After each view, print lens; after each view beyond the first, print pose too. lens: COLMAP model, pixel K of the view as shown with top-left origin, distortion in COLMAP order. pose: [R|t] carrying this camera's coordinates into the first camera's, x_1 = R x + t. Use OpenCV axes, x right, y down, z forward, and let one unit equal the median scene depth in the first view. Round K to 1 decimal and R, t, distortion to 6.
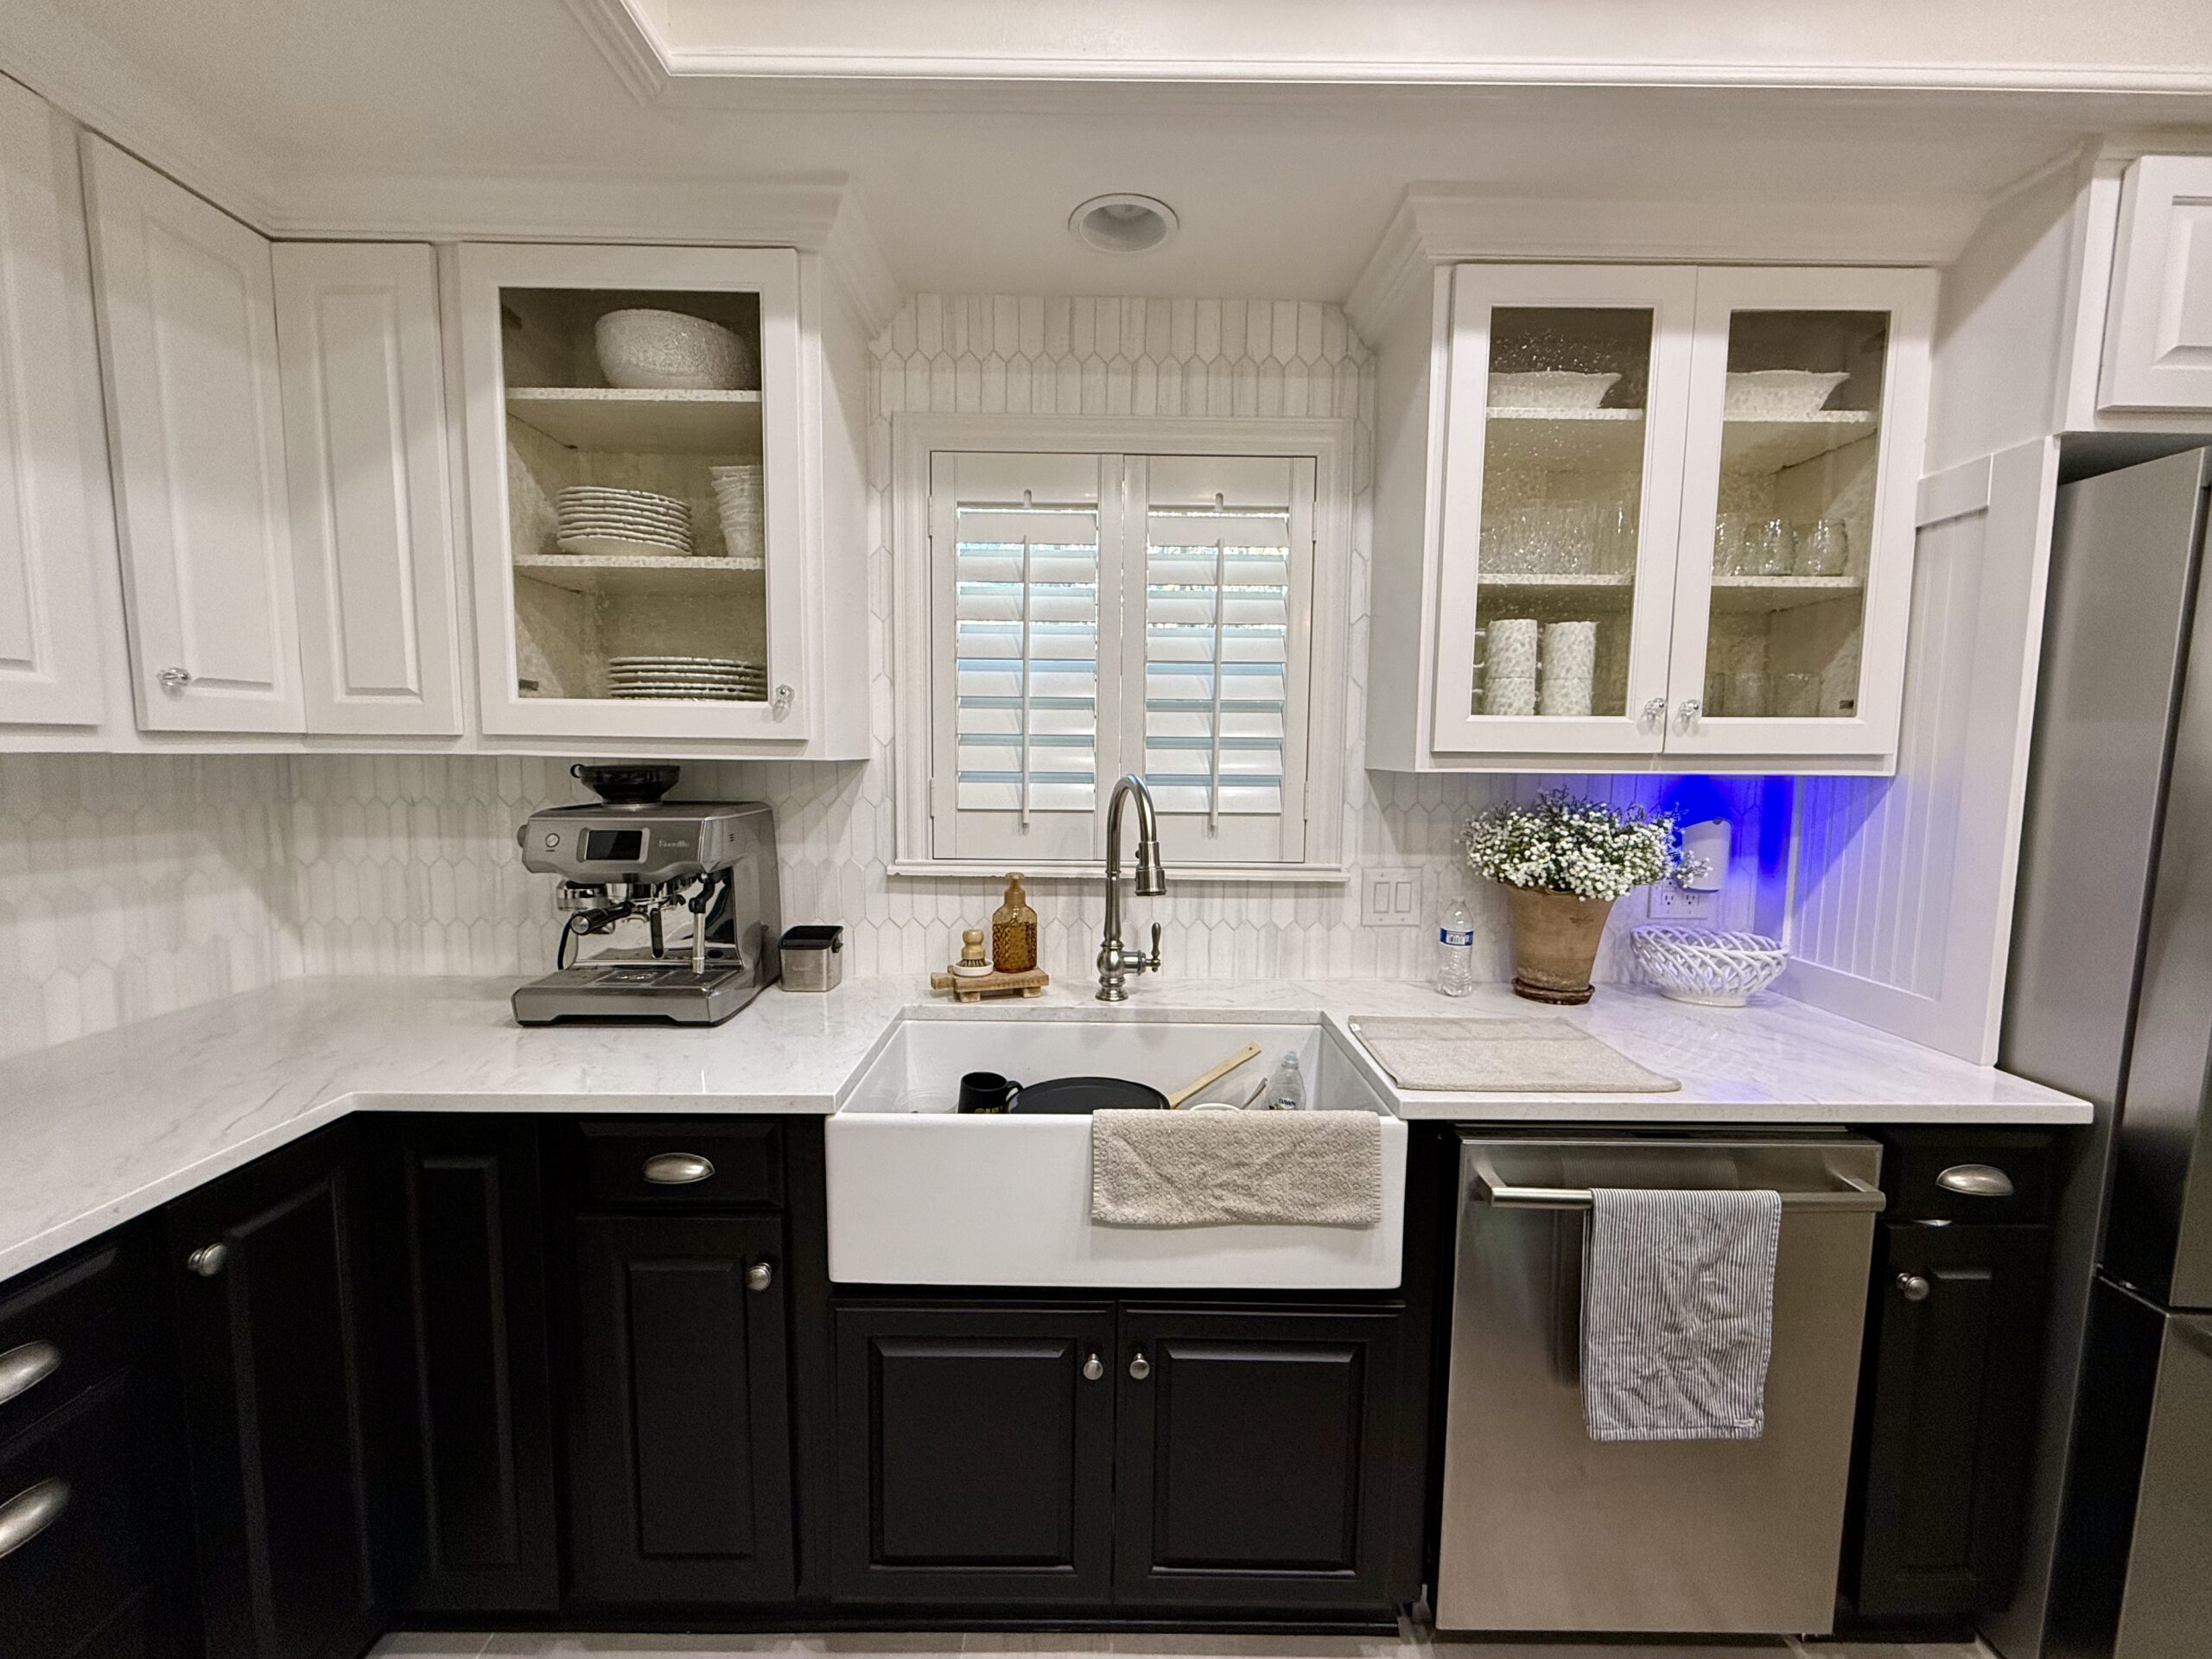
lens RADIAL K [[881.6, 0, 1099.6], [0, 881.6, 831.6], [0, 0, 1]] dist [-0.000235, 0.000200]
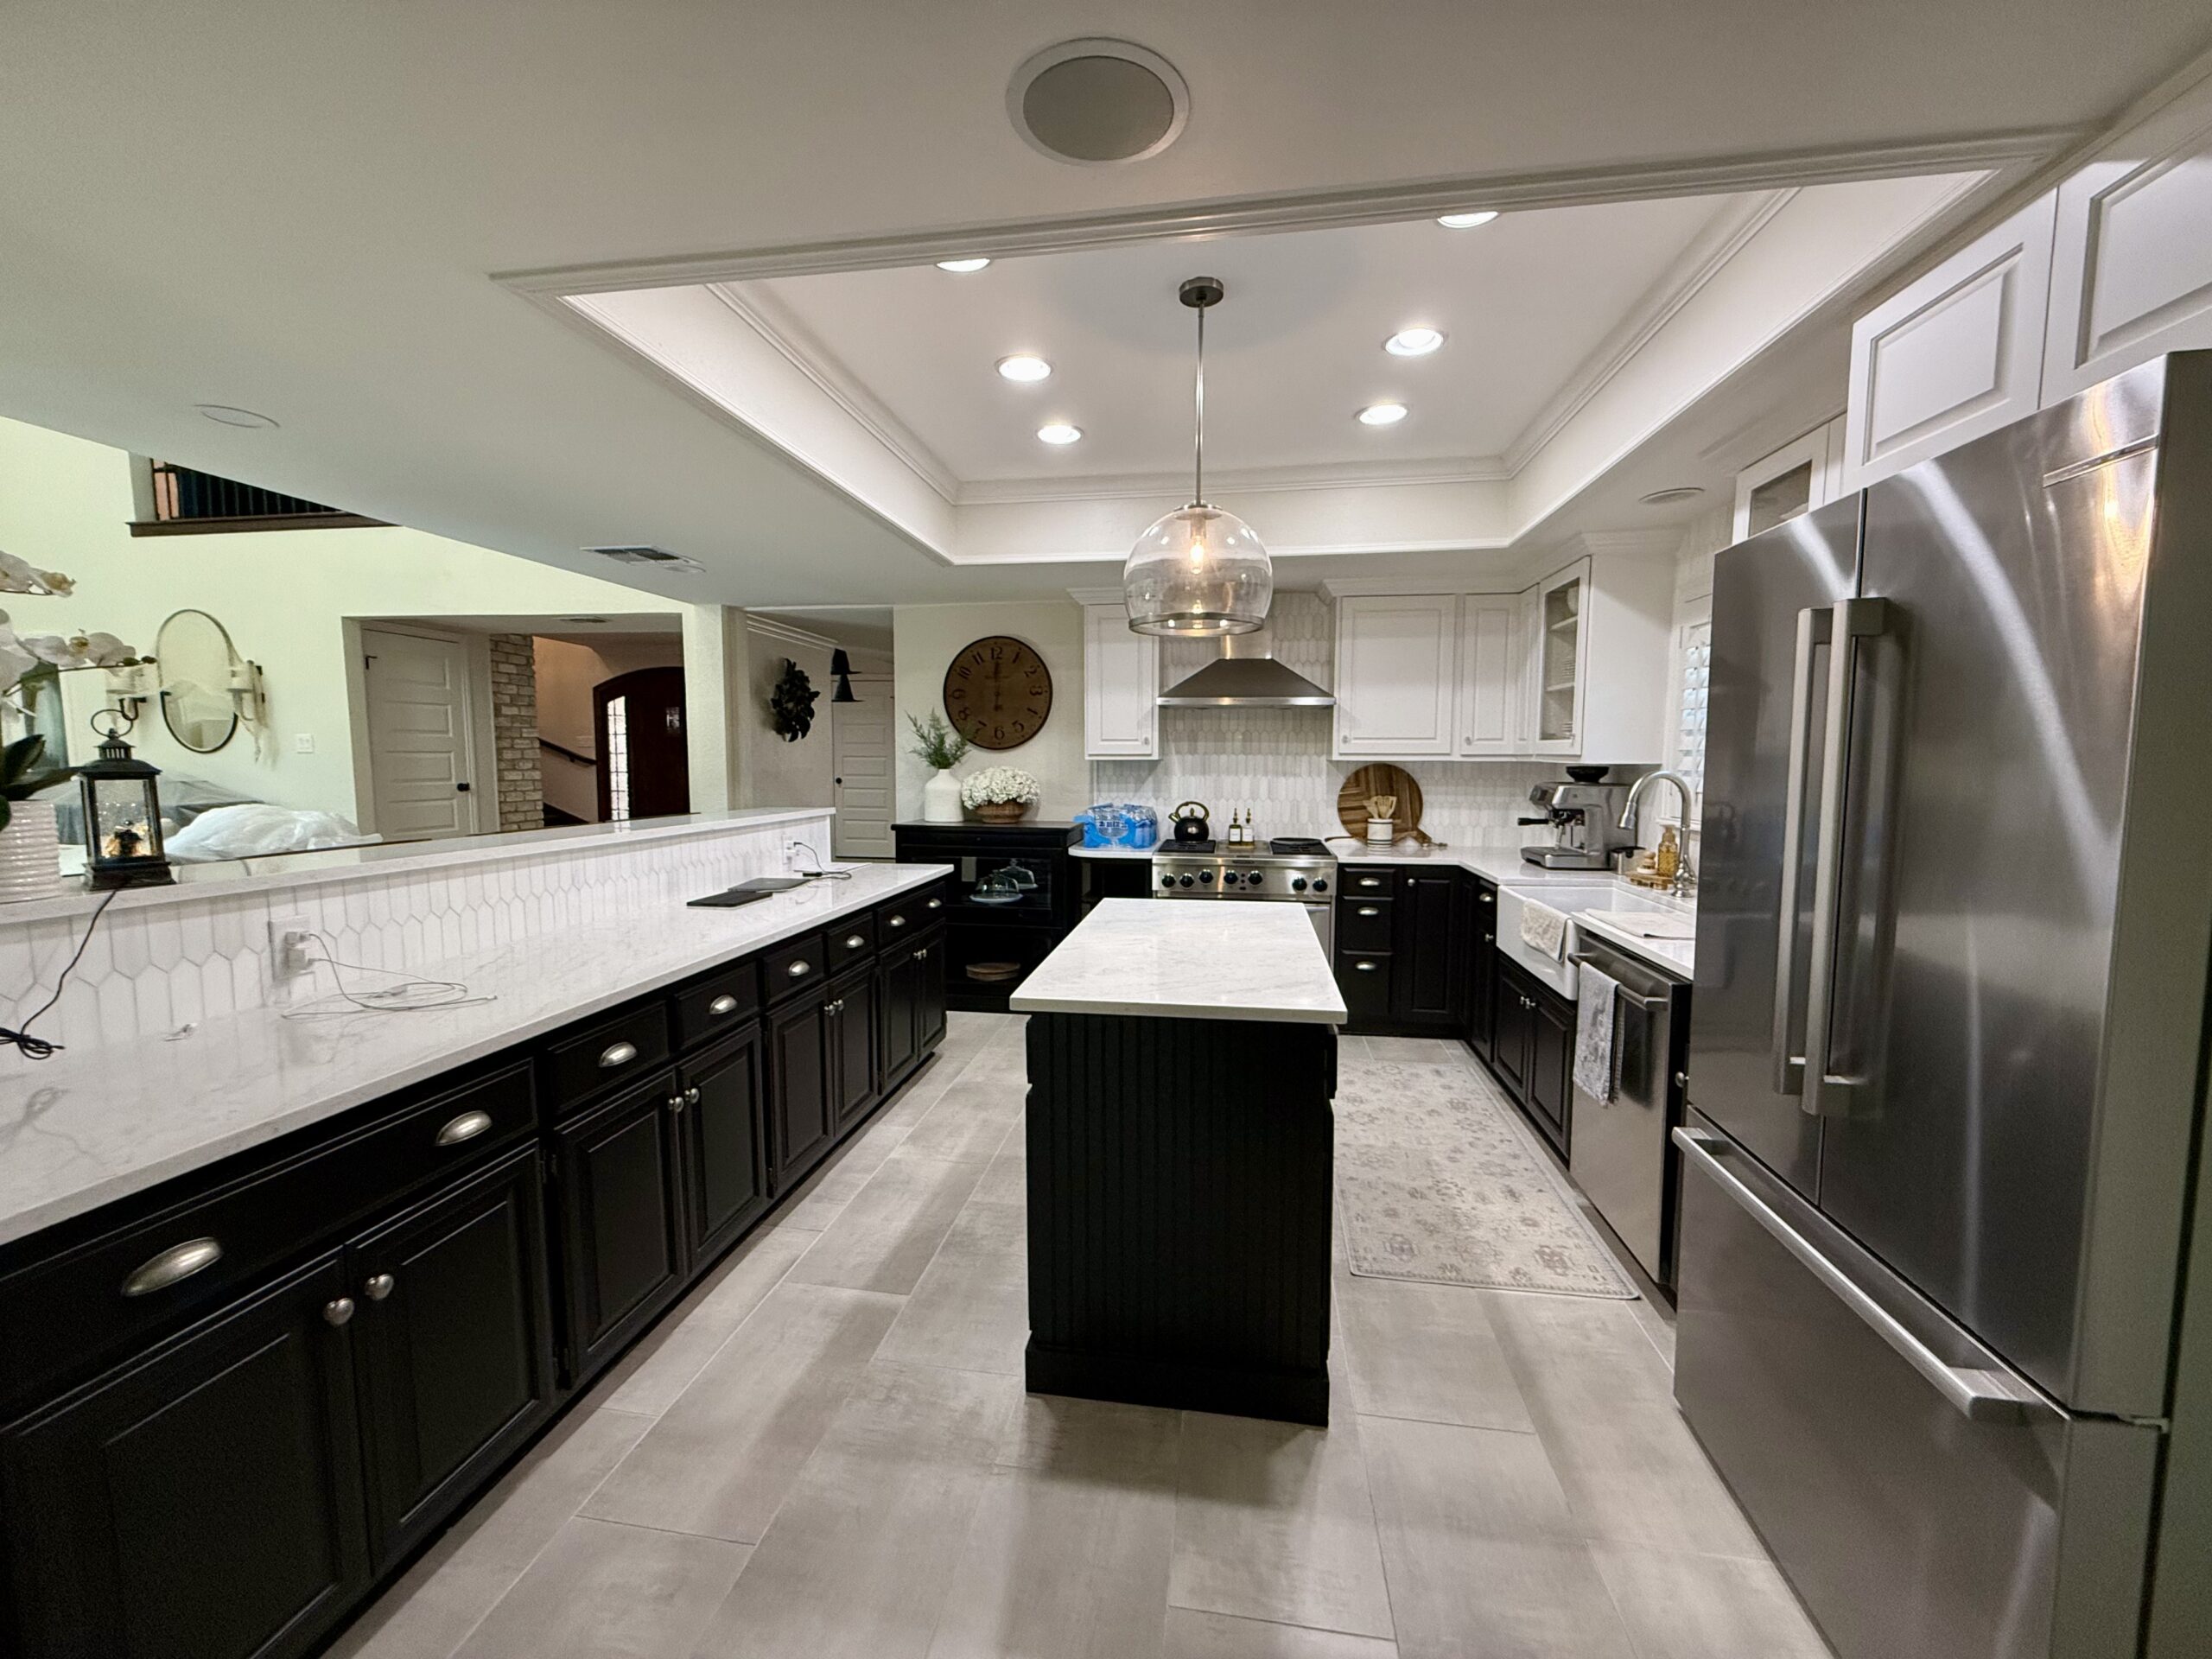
lens RADIAL K [[881.6, 0, 1100.8], [0, 881.6, 834.8], [0, 0, 1]] dist [-0.000235, 0.000200]
pose [[-0.155000, 0.079095, -0.984743, 2.262111], [-0.093760, 0.991113, 0.094364, 0.006820], [0.983455, 0.106956, -0.146206, 0.102035]]
